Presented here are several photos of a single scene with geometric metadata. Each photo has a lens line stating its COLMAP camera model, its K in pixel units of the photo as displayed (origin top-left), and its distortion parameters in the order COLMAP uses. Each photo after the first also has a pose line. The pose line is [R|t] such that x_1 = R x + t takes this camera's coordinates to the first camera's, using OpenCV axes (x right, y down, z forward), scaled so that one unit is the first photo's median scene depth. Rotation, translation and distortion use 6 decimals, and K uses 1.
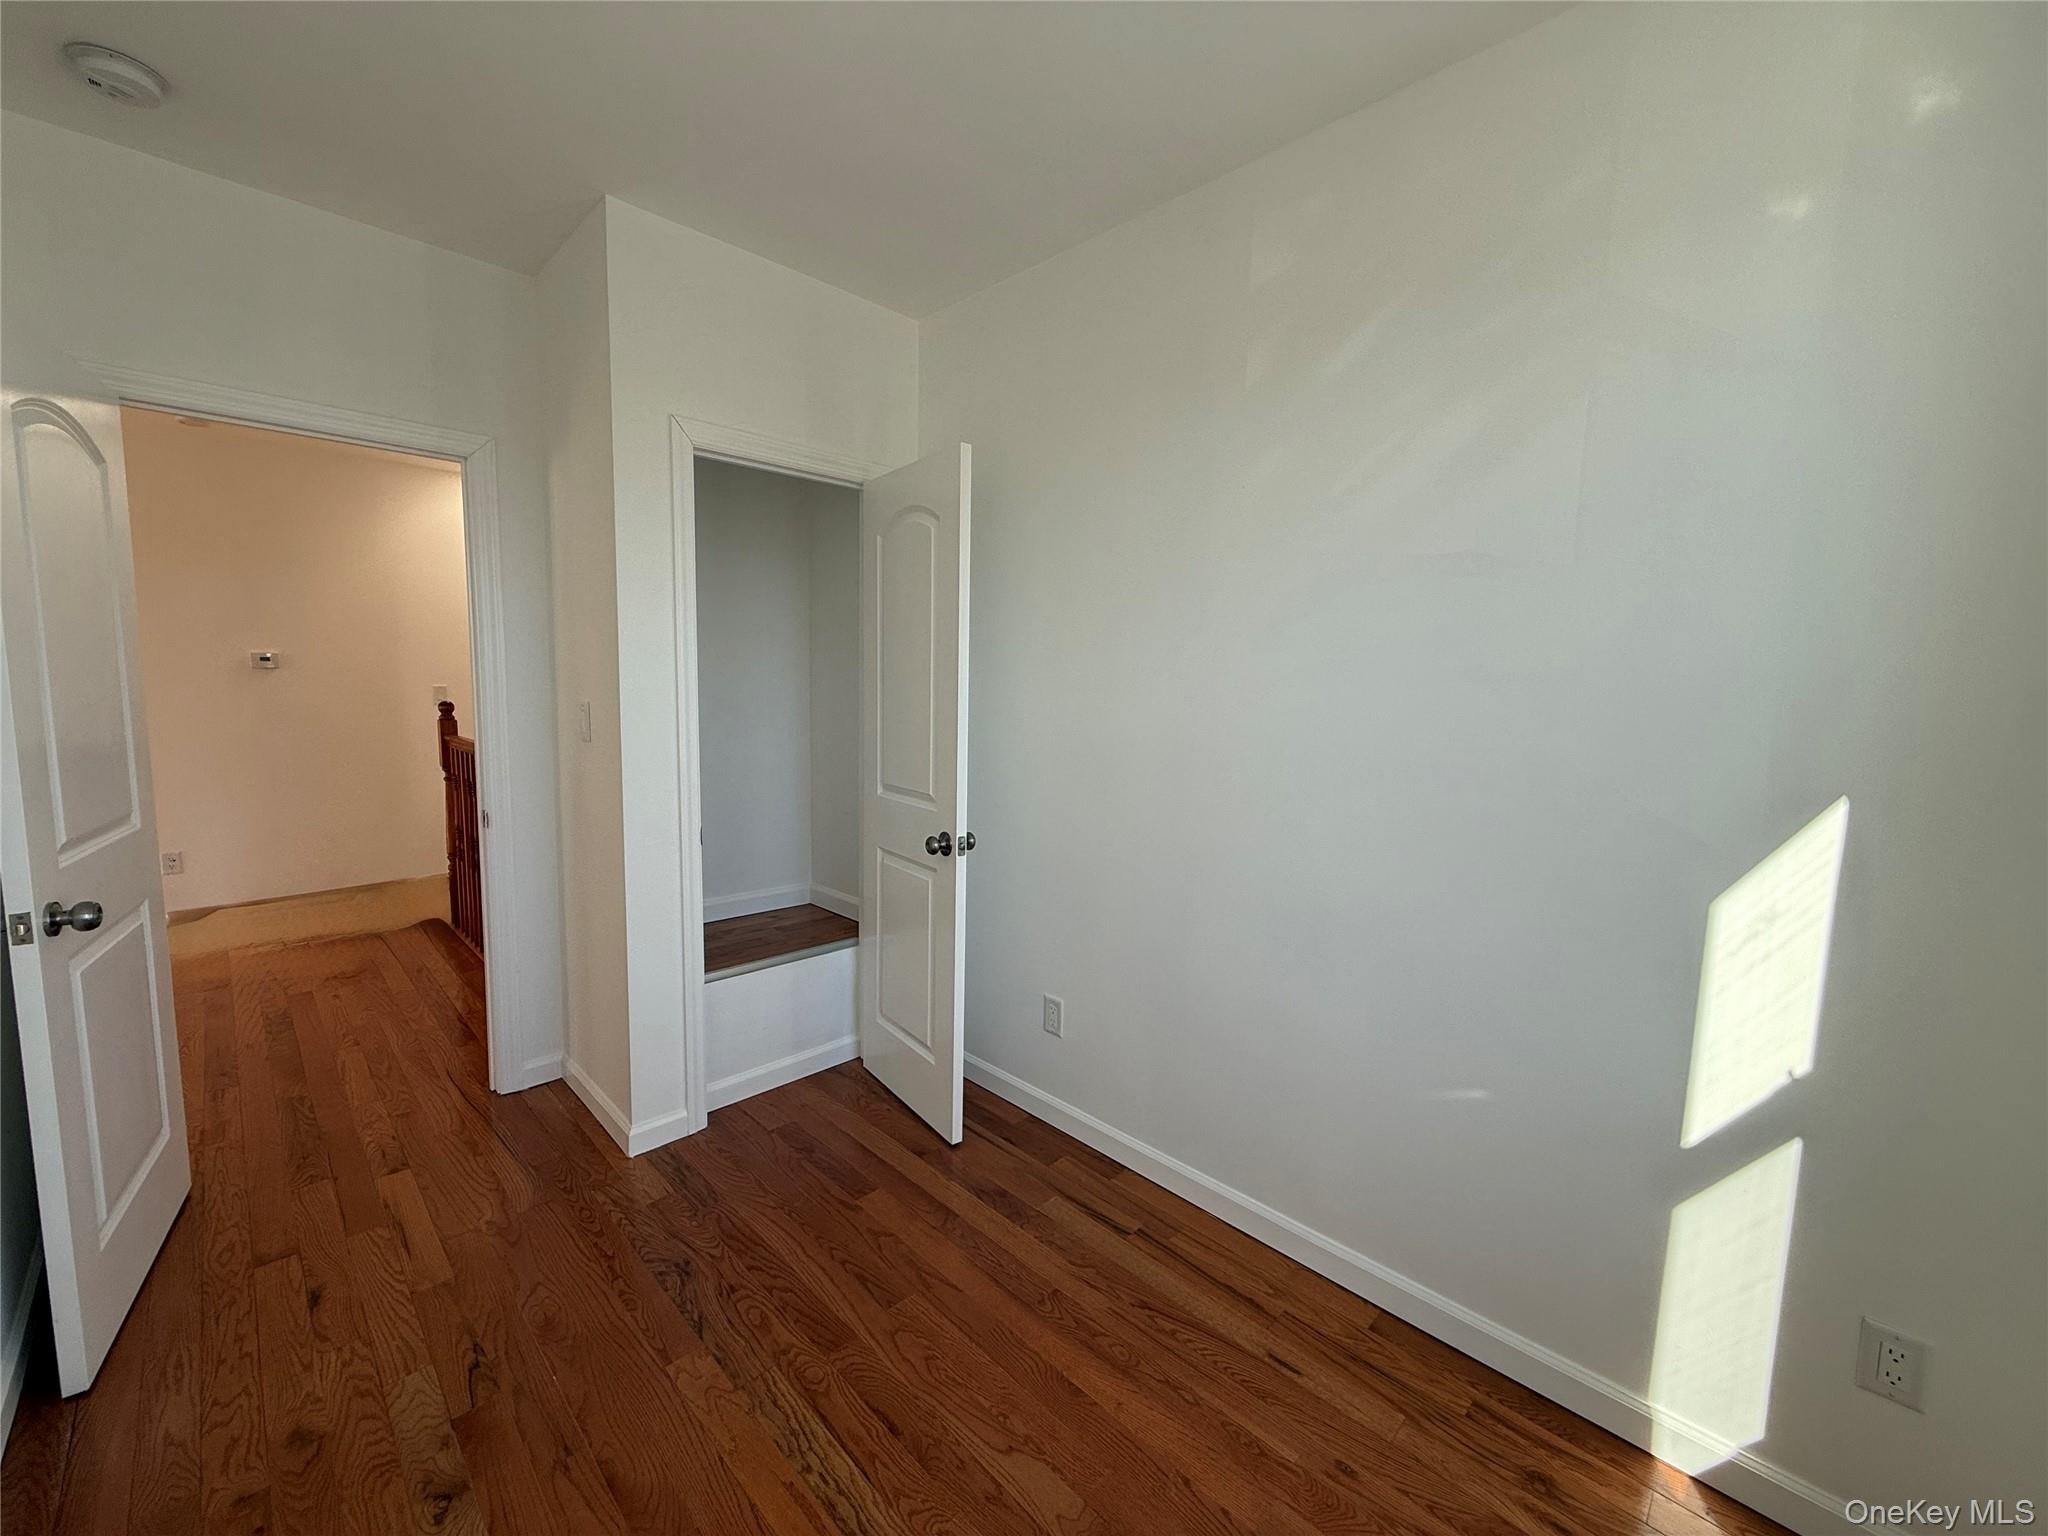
lens RADIAL K [[818.1, 0, 1018.8], [0, 818.1, 766.2], [0, 0, 1]] dist [-0.001554, -0.000159]
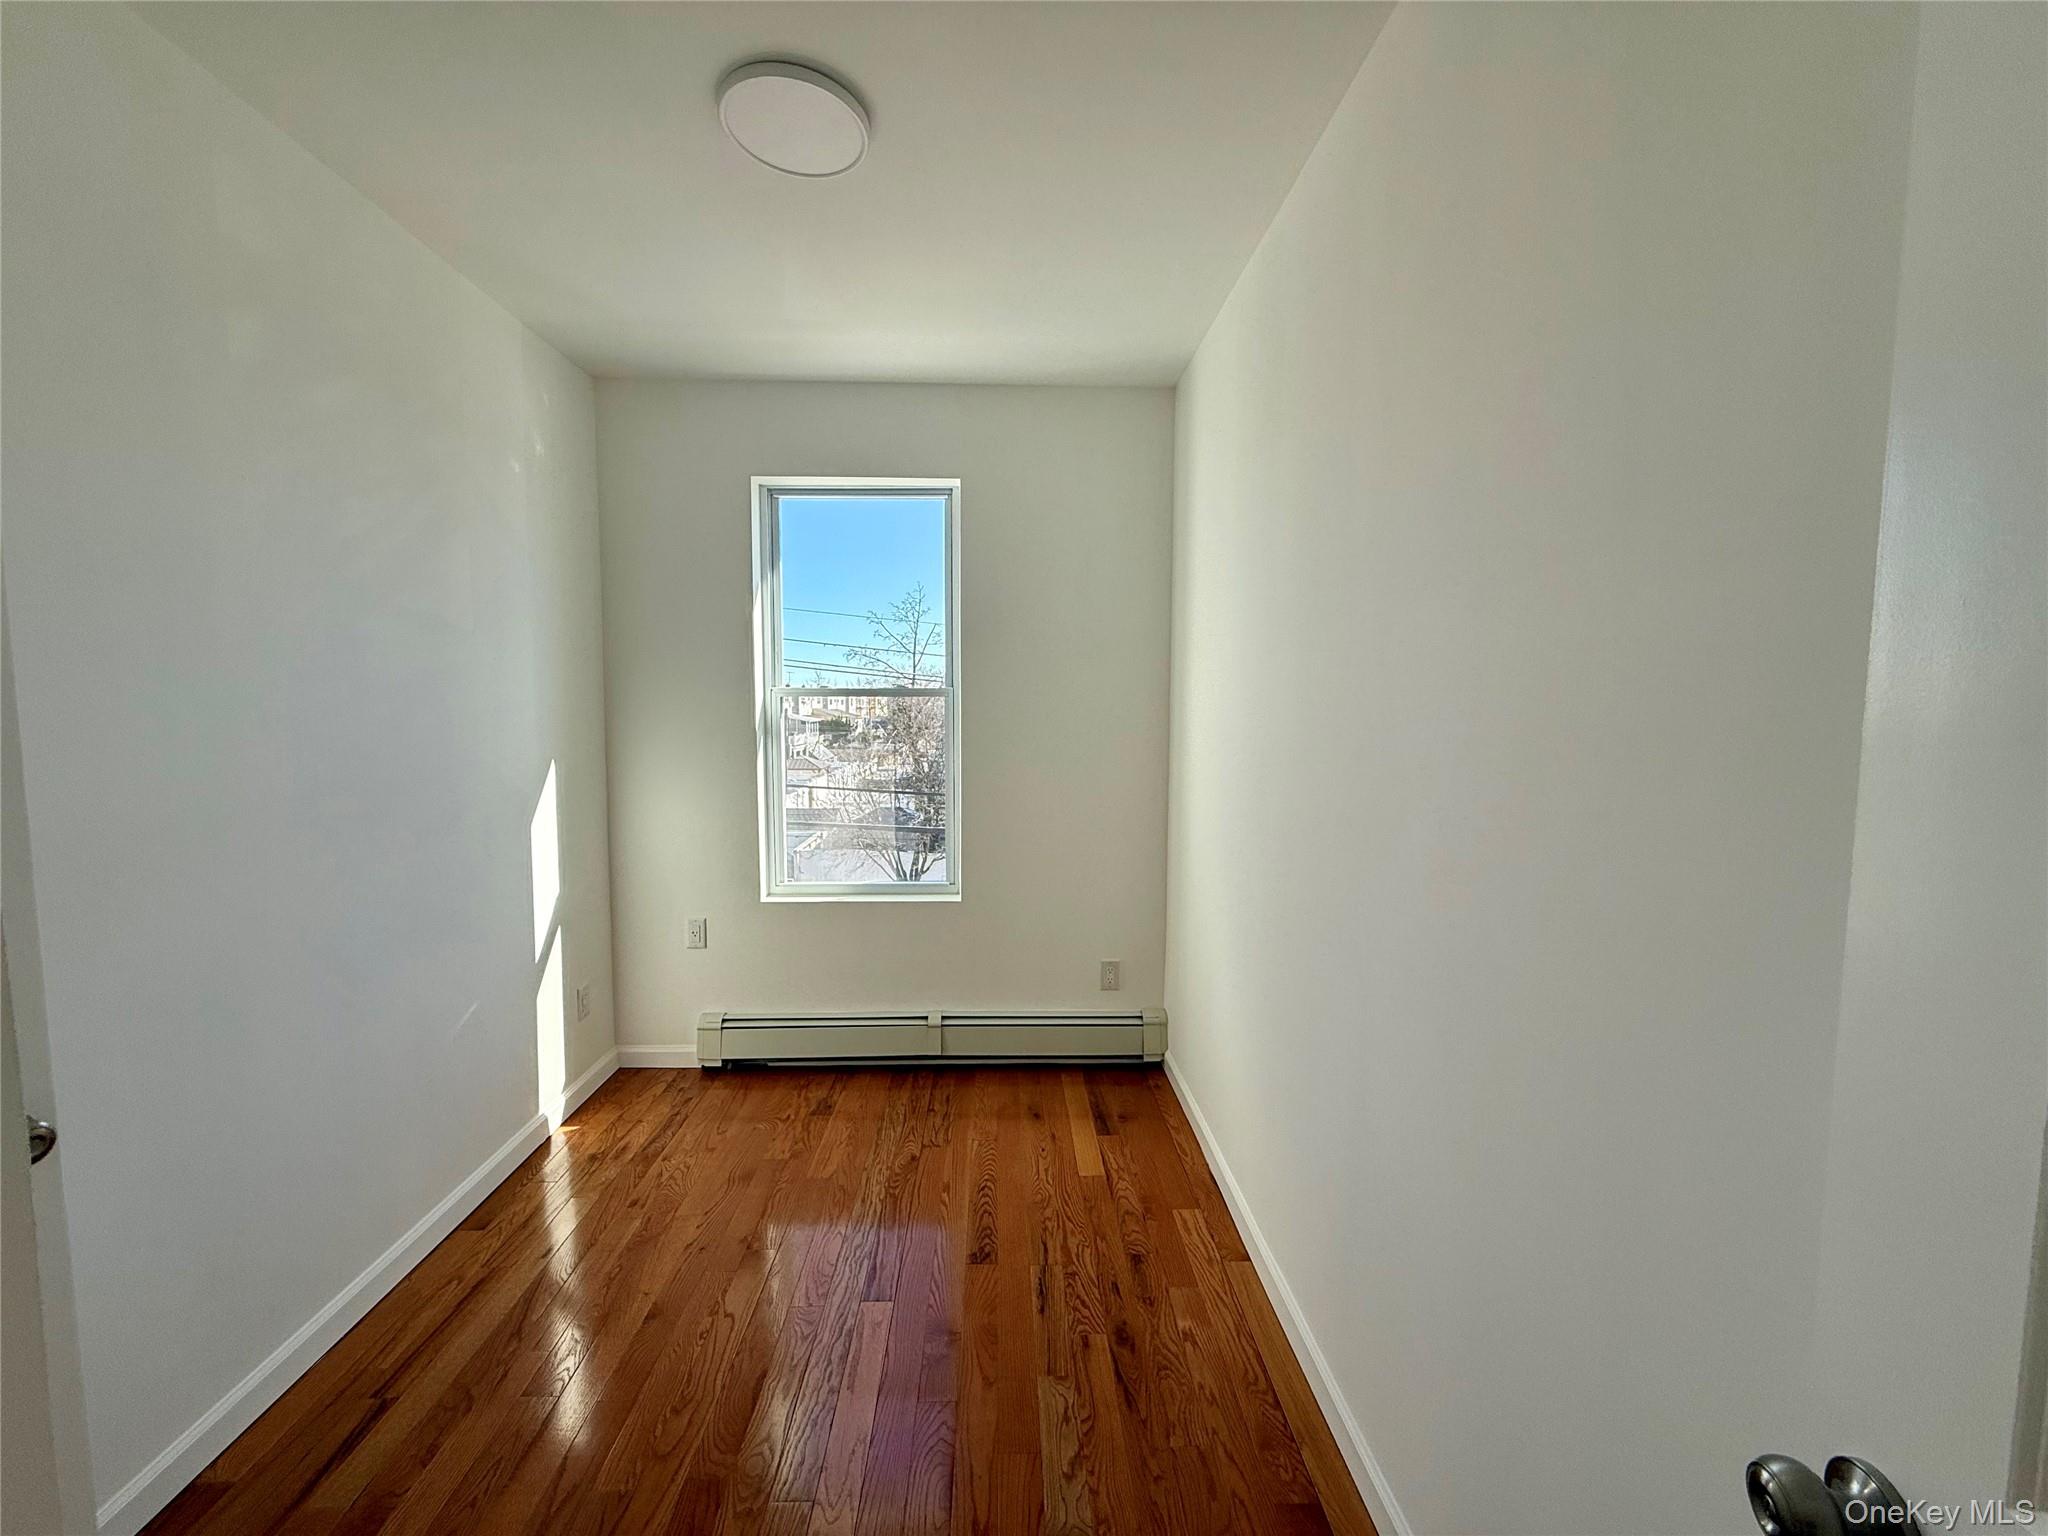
lens RADIAL K [[818.1, 0, 1023.3], [0, 818.1, 766.9], [0, 0, 1]] dist [-0.001554, -0.000159]
pose [[-0.733458, -0.081600, 0.674819, -1.035216], [0.049472, 0.983727, 0.172724, -0.194669], [-0.677932, 0.160070, -0.717485, 1.320269]]
